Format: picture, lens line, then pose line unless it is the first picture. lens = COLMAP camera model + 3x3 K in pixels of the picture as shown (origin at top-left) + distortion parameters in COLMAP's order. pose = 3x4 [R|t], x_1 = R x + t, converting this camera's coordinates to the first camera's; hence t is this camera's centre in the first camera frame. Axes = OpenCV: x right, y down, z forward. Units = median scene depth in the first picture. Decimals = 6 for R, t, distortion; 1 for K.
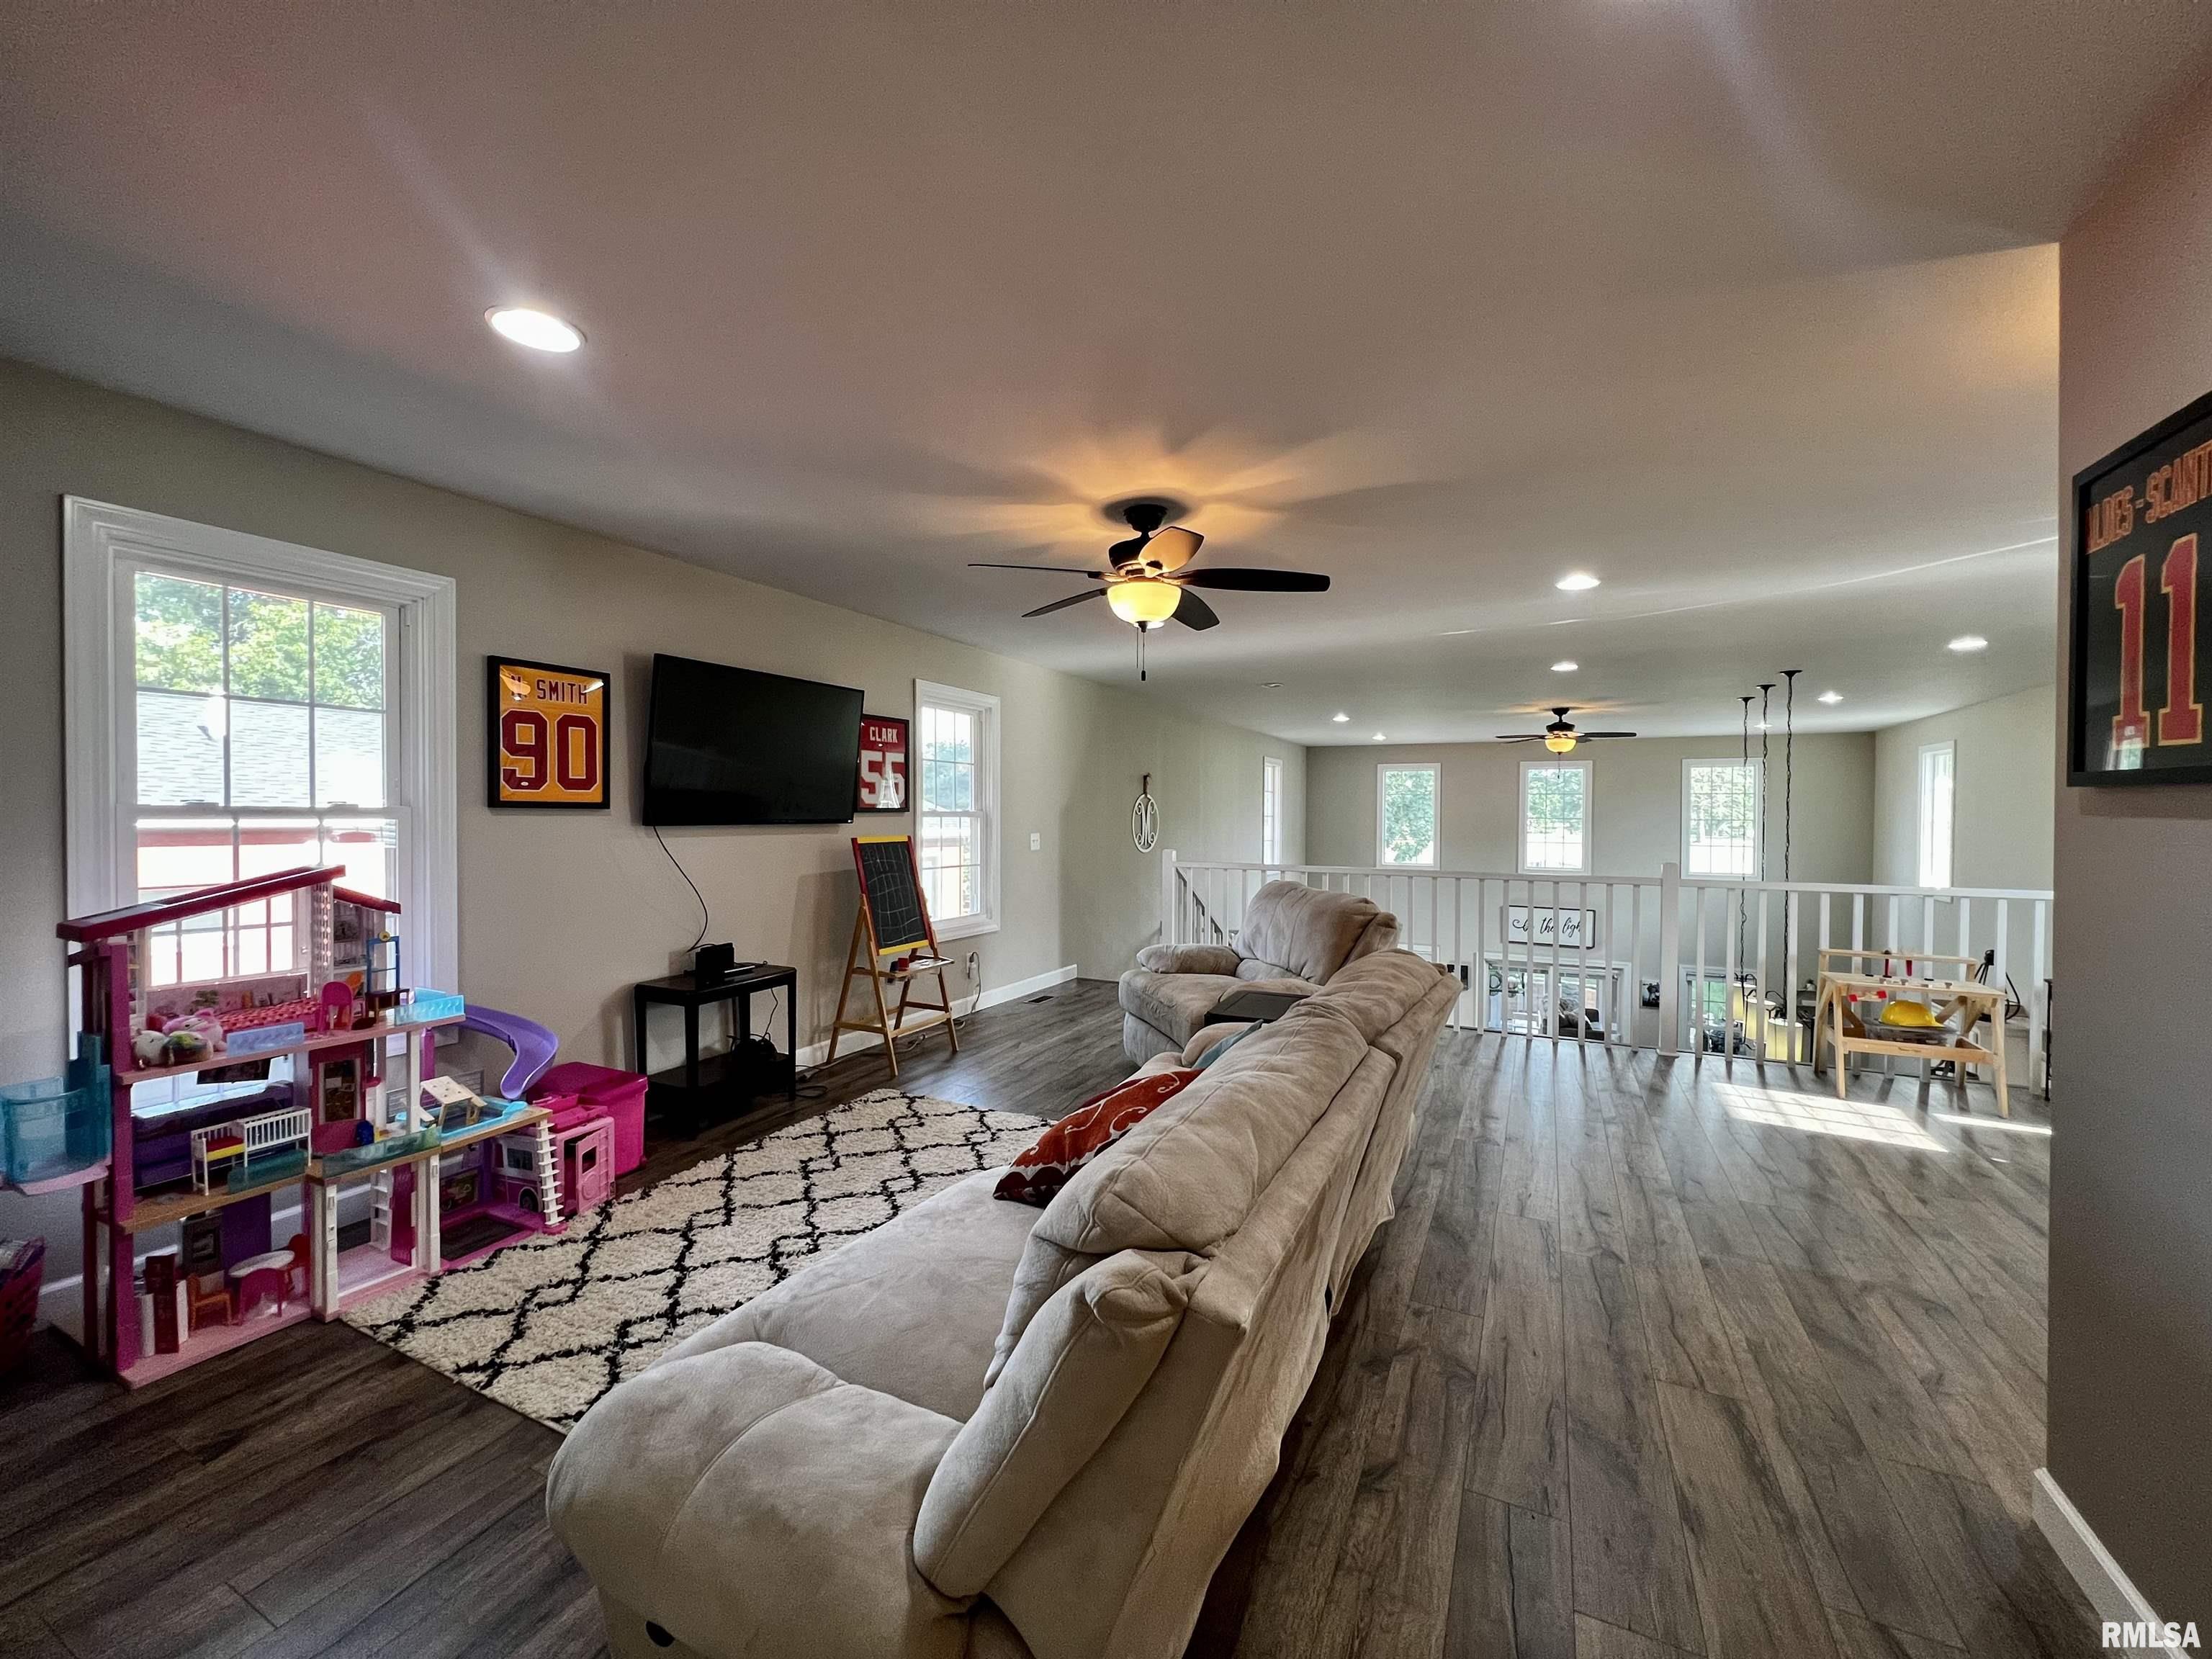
lens RADIAL K [[884.2, 0, 1101.6], [0, 884.2, 826.6], [0, 0, 1]] dist [-0.001767, 0.000283]
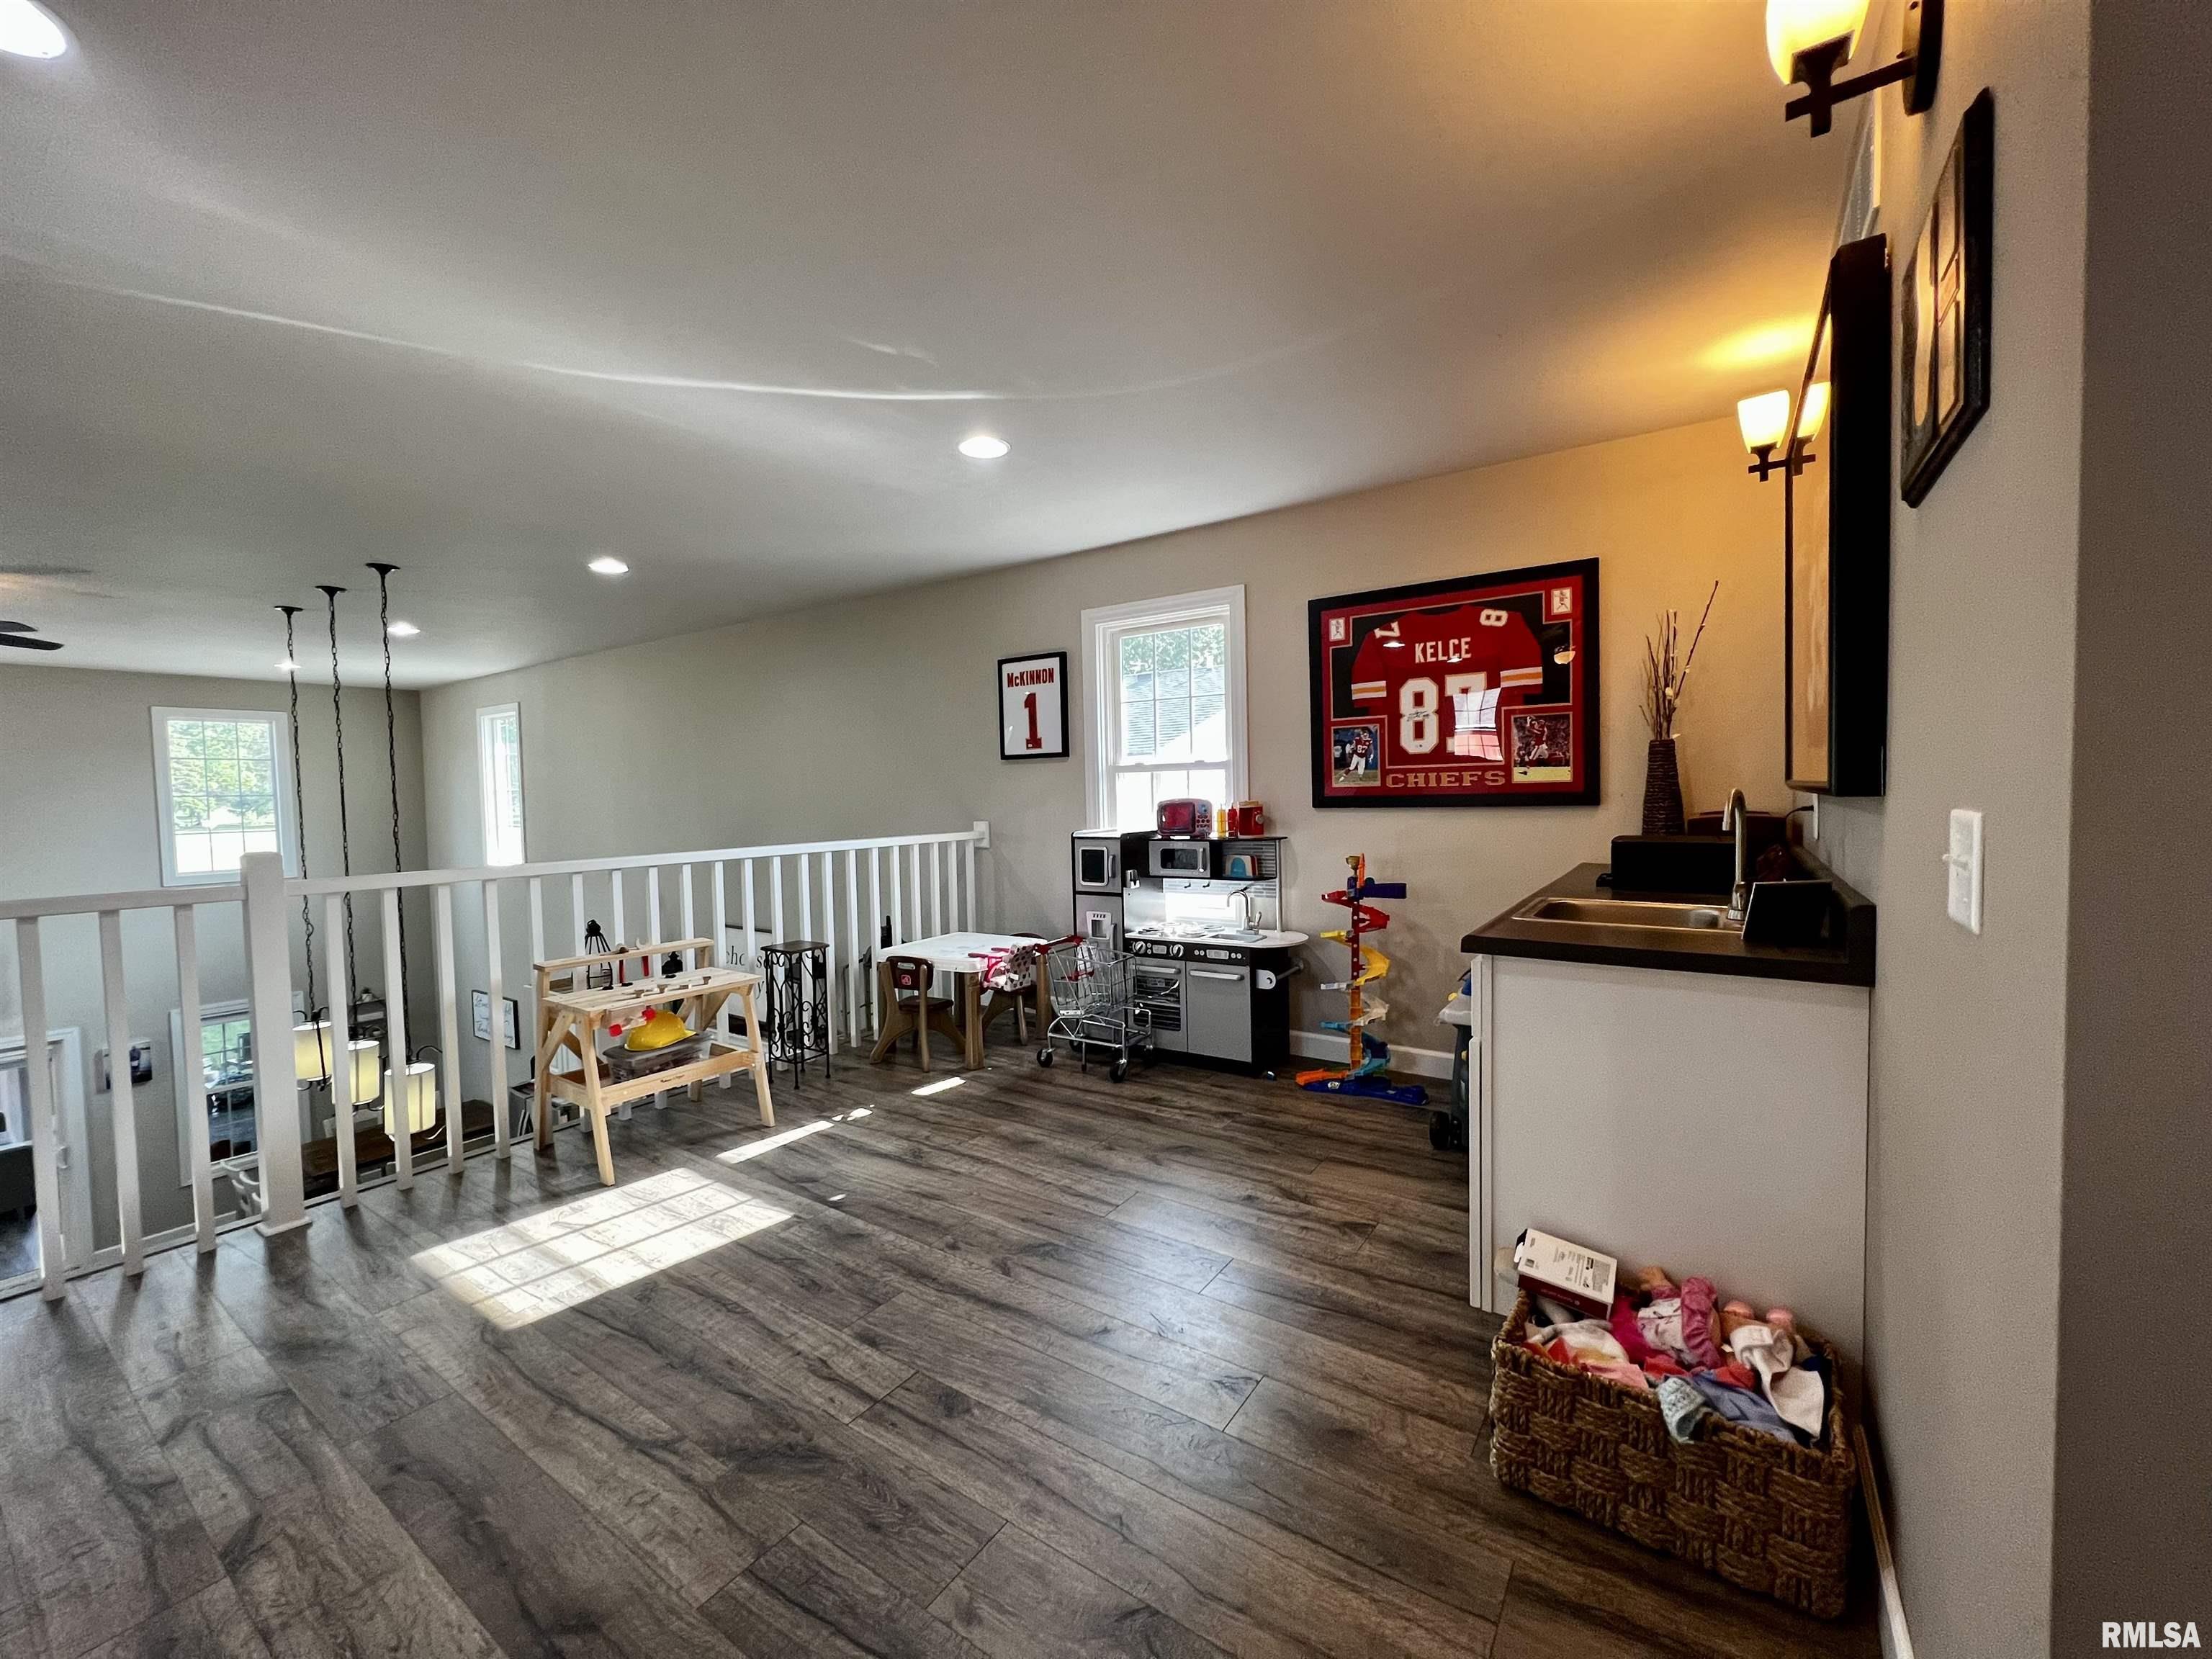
lens RADIAL K [[884.2, 0, 1104.2], [0, 884.2, 827.0], [0, 0, 1]] dist [-0.001767, 0.000283]
pose [[0.138409, -0.051671, 0.989026, 0.264859], [0.034040, 0.998296, 0.047392, 0.023521], [-0.989790, 0.027107, 0.139932, 0.566033]]
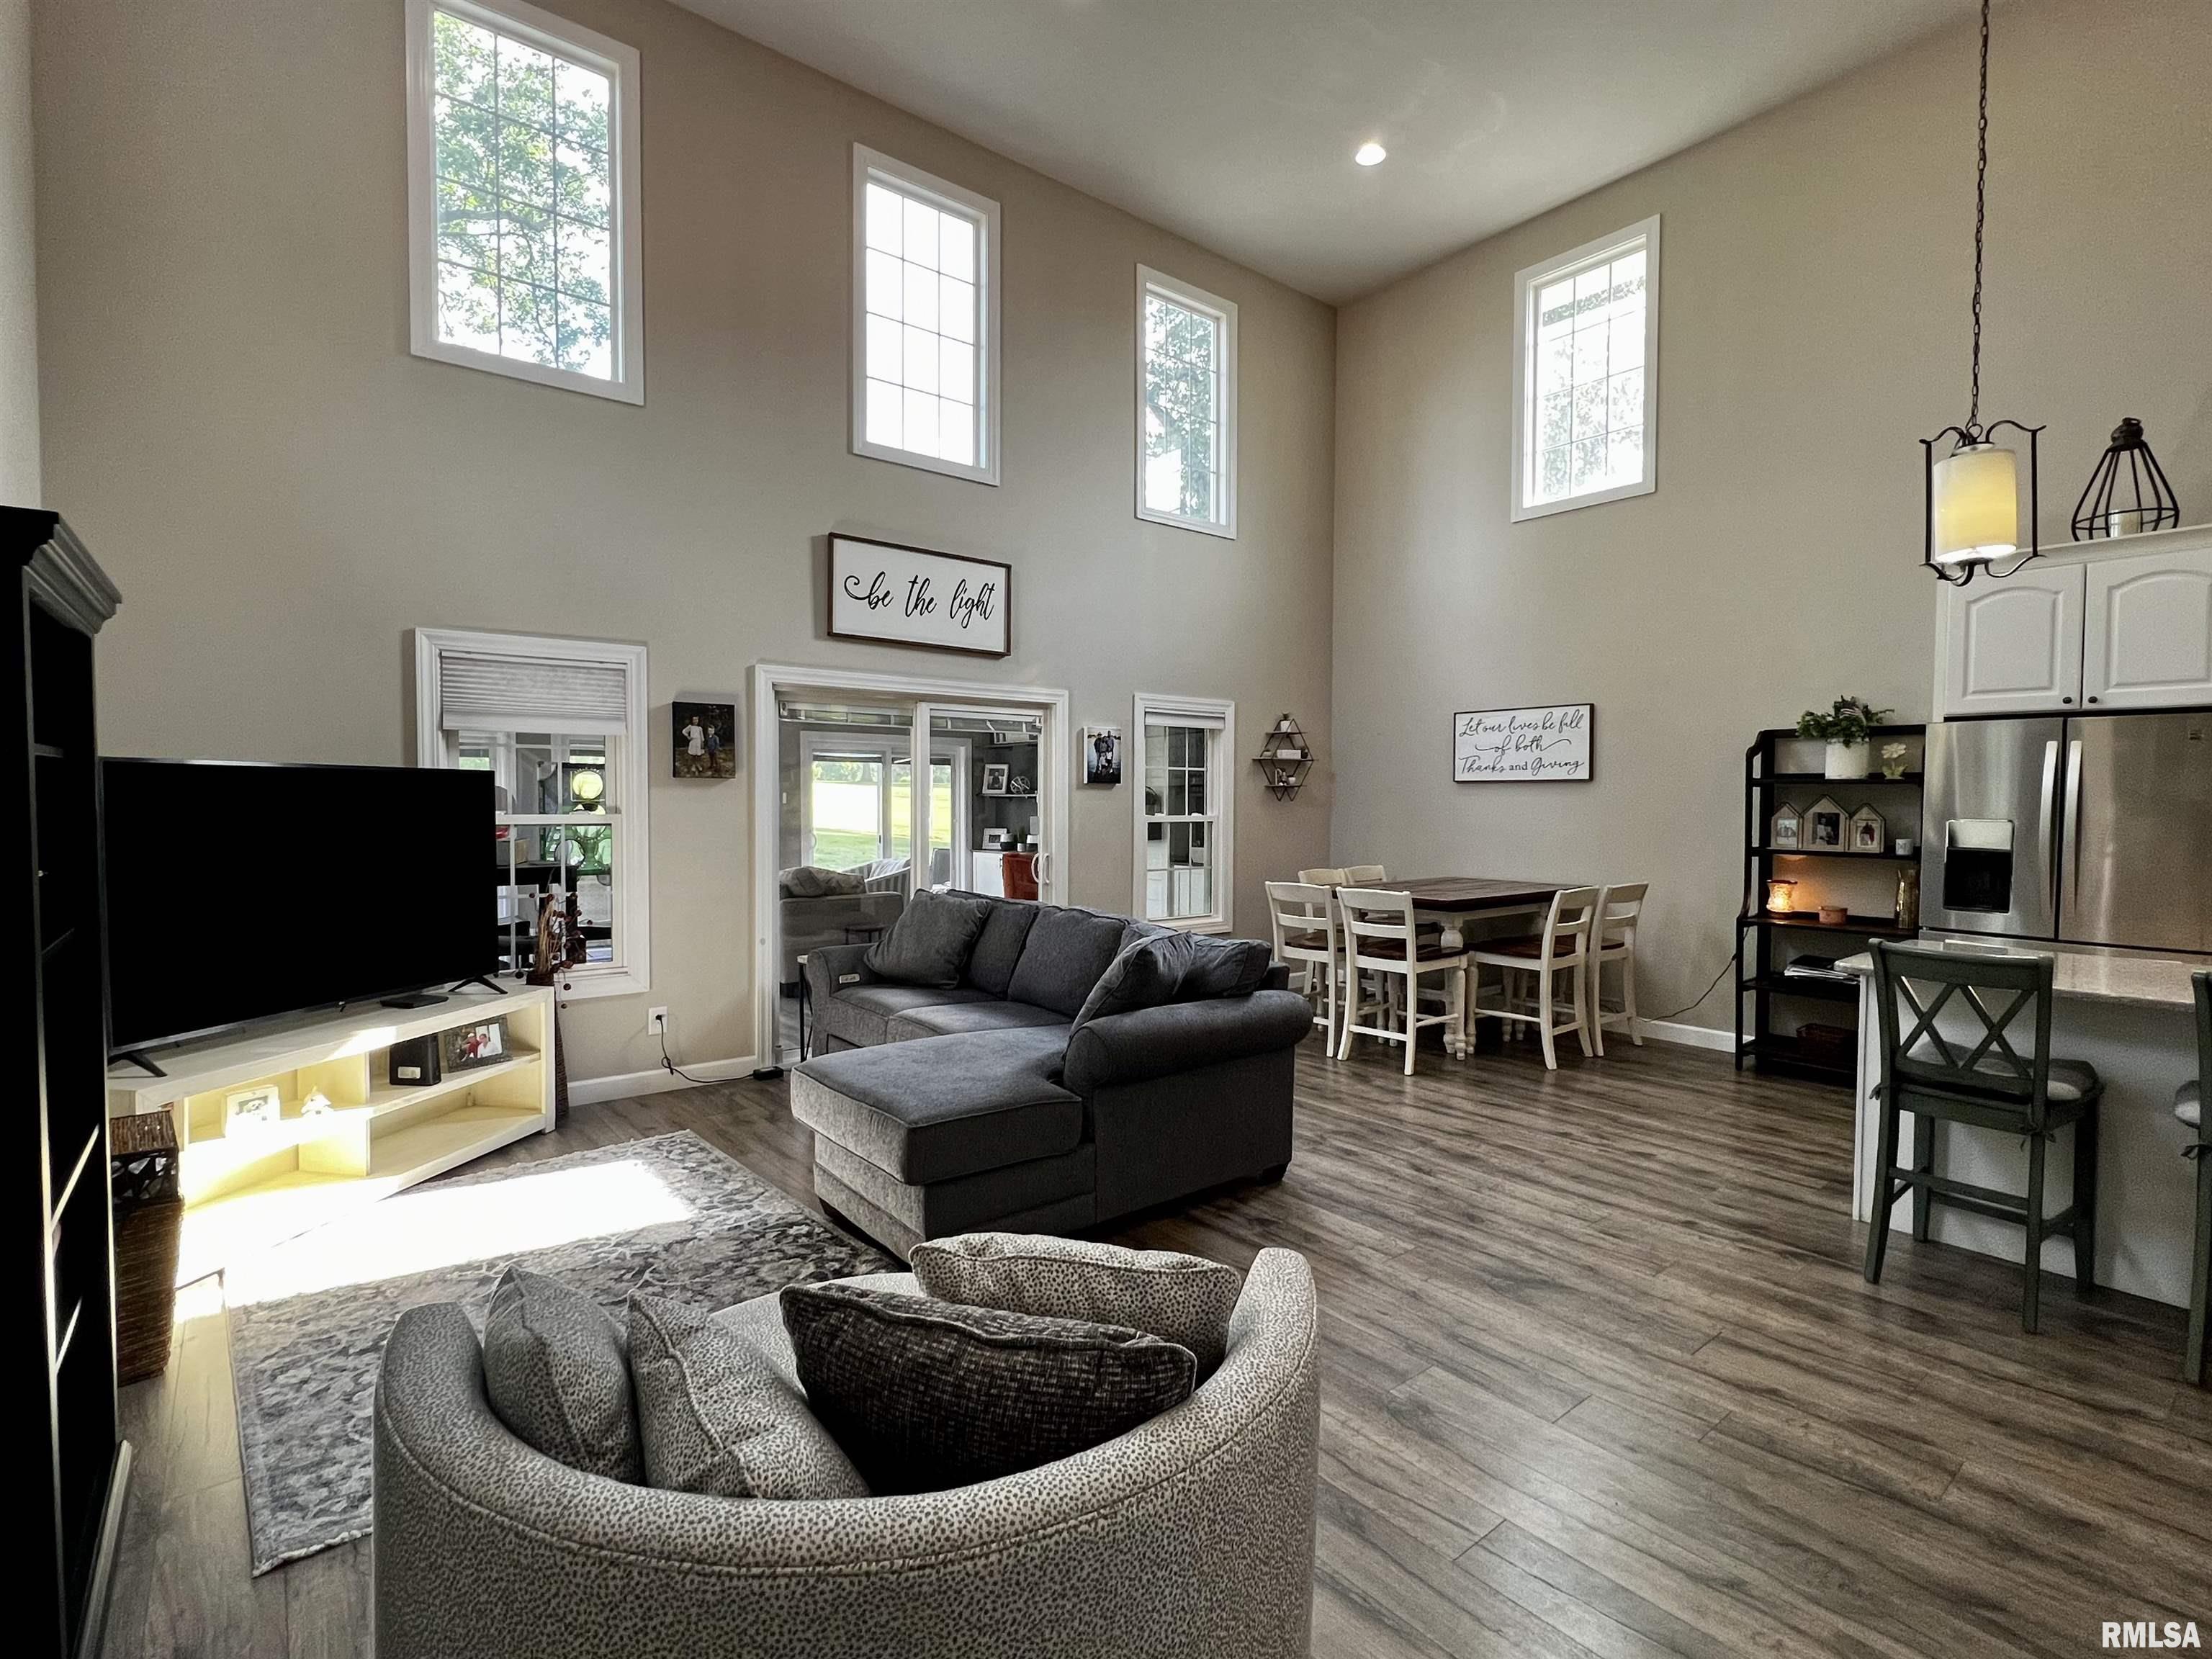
lens RADIAL K [[1056.5, 0, 1104.8], [0, 1056.5, 829.1], [0, 0, 1]] dist [-0.002392, 0.000354]
pose [[0.425567, -0.029723, 0.904439, 0.359837], [0.010436, 0.999555, 0.027939, 0.631377], [-0.904867, -0.002451, 0.425688, 2.272642]]
